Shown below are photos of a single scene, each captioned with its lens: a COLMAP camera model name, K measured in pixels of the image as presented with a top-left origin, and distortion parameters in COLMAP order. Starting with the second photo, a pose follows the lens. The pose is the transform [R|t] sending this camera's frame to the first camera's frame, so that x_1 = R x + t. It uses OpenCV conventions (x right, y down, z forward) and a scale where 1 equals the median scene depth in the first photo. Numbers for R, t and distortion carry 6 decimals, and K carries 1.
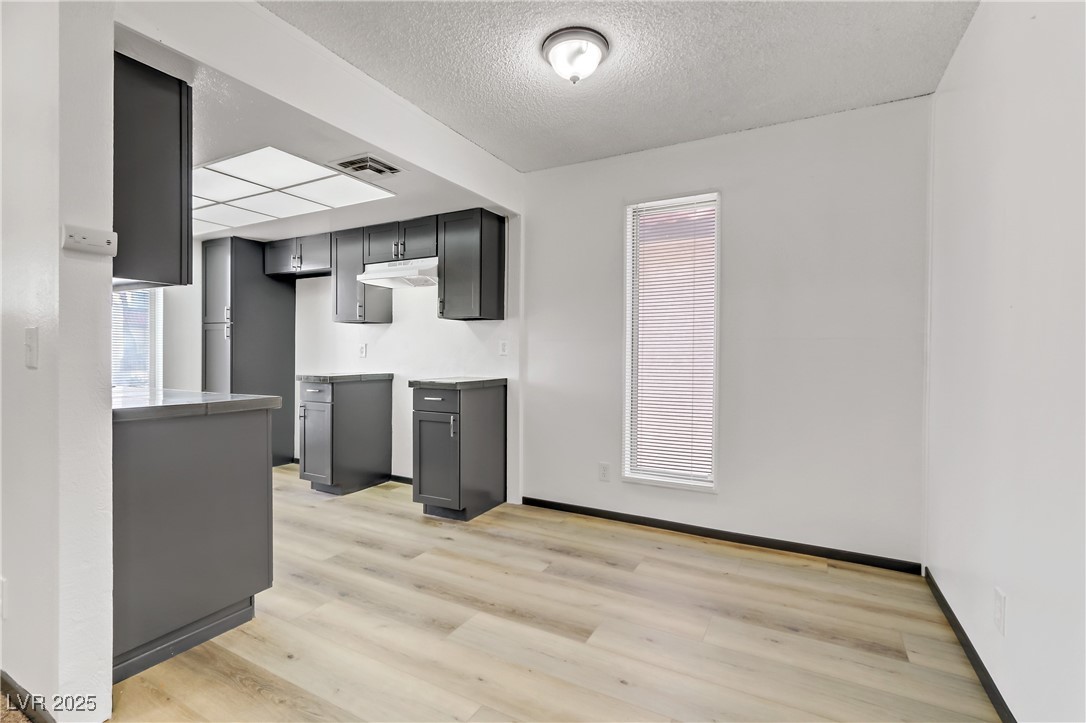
lens RADIAL K [[495.0, 0, 539.3], [0, 495.0, 357.1], [0, 0, 1]] dist [0.003809, 0.001859]
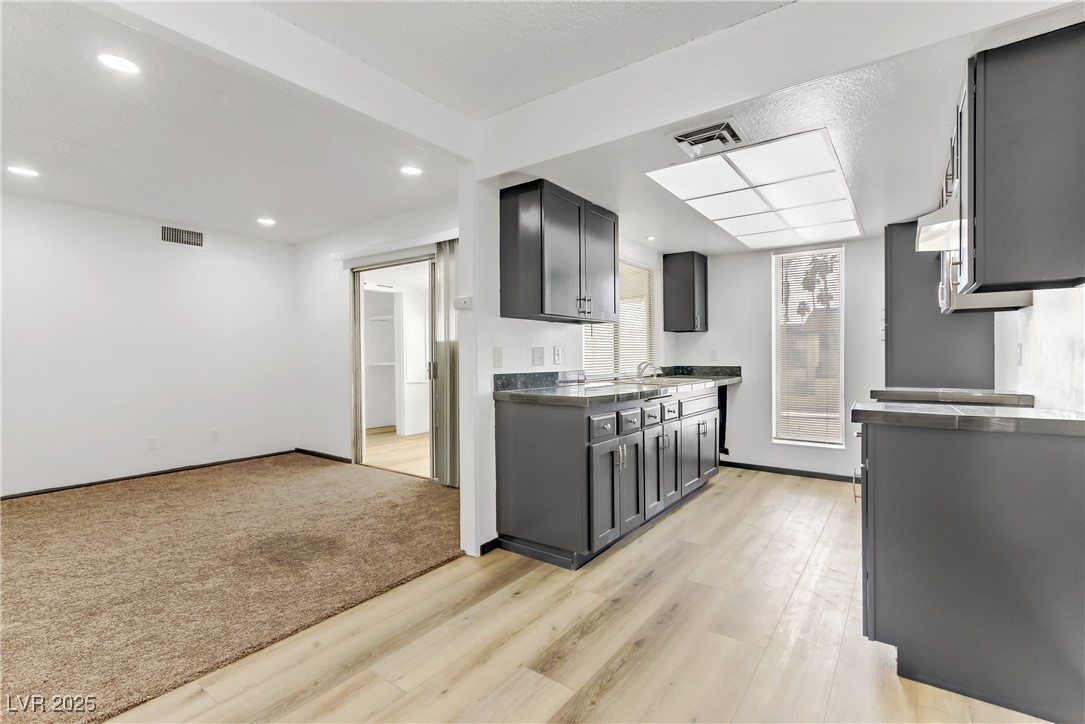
lens RADIAL K [[494.5, 0, 546.9], [0, 494.5, 364.5], [0, 0, 1]] dist [0.003809, 0.001859]
pose [[-0.127393, 0.004865, -0.991840, 0.405125], [-0.009588, 0.999935, 0.006136, -0.002127], [0.991806, 0.010291, -0.127338, 0.650986]]
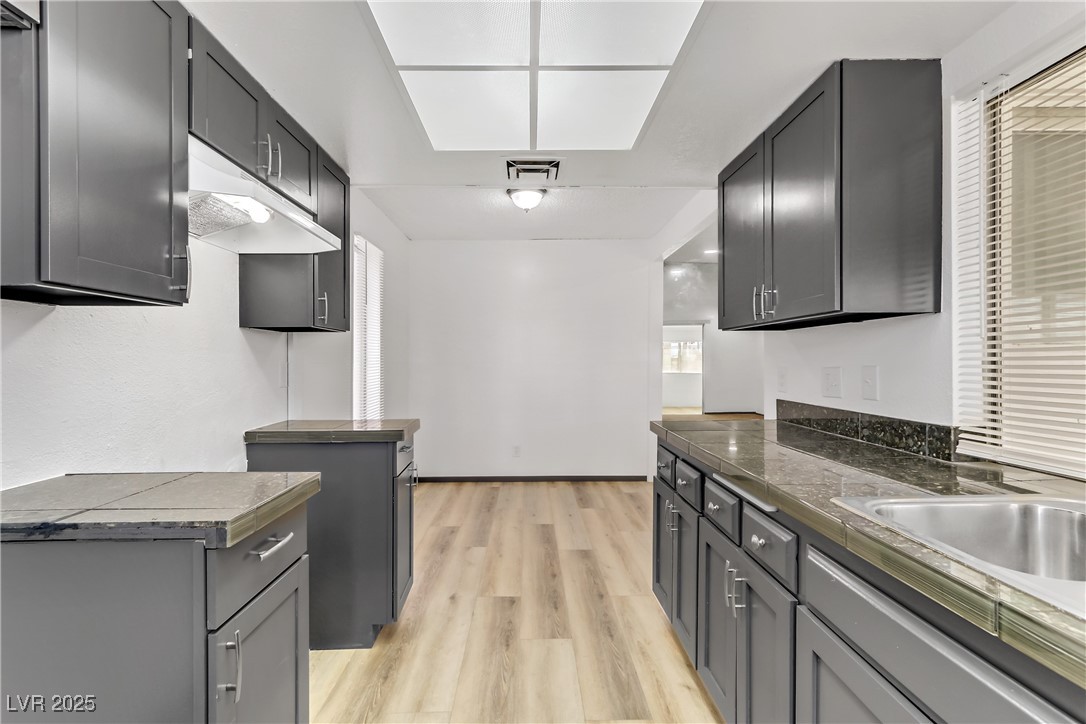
lens RADIAL K [[495.0, 0, 542.5], [0, 495.0, 360.7], [0, 0, 1]] dist [0.003809, 0.001859]
pose [[-0.501575, -0.010945, 0.865045, -0.857039], [0.008427, 0.999811, 0.017536, -0.050505], [-0.865073, 0.016085, -0.501388, 1.104921]]
